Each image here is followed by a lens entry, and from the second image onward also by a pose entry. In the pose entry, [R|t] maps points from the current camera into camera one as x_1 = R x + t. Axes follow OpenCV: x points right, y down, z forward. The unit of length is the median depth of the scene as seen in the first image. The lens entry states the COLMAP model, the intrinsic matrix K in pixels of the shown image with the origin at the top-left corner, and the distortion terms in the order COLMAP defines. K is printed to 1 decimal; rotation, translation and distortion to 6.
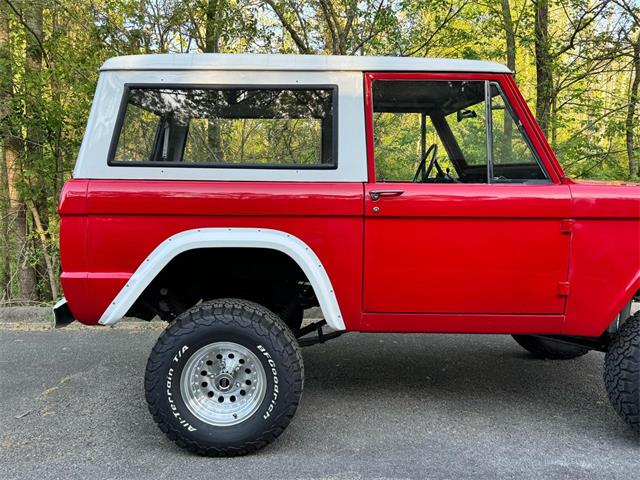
lens RADIAL K [[550.0, 0, 328.2], [0, 550.0, 248.6], [0, 0, 1]] dist [0.150761, -0.259510]
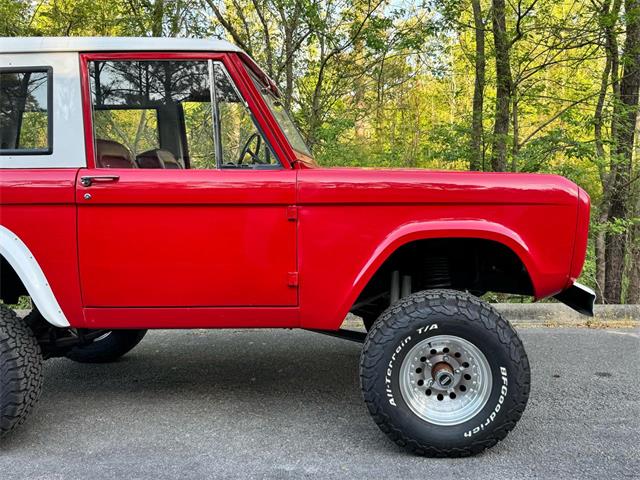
lens RADIAL K [[550.0, 0, 328.2], [0, 550.0, 248.6], [0, 0, 1]] dist [0.150761, -0.259510]
pose [[0.998205, -0.009673, -0.059106, 0.535458], [0.008771, 0.999841, -0.015504, 0.035034], [0.059246, 0.014958, 0.998131, 0.075125]]
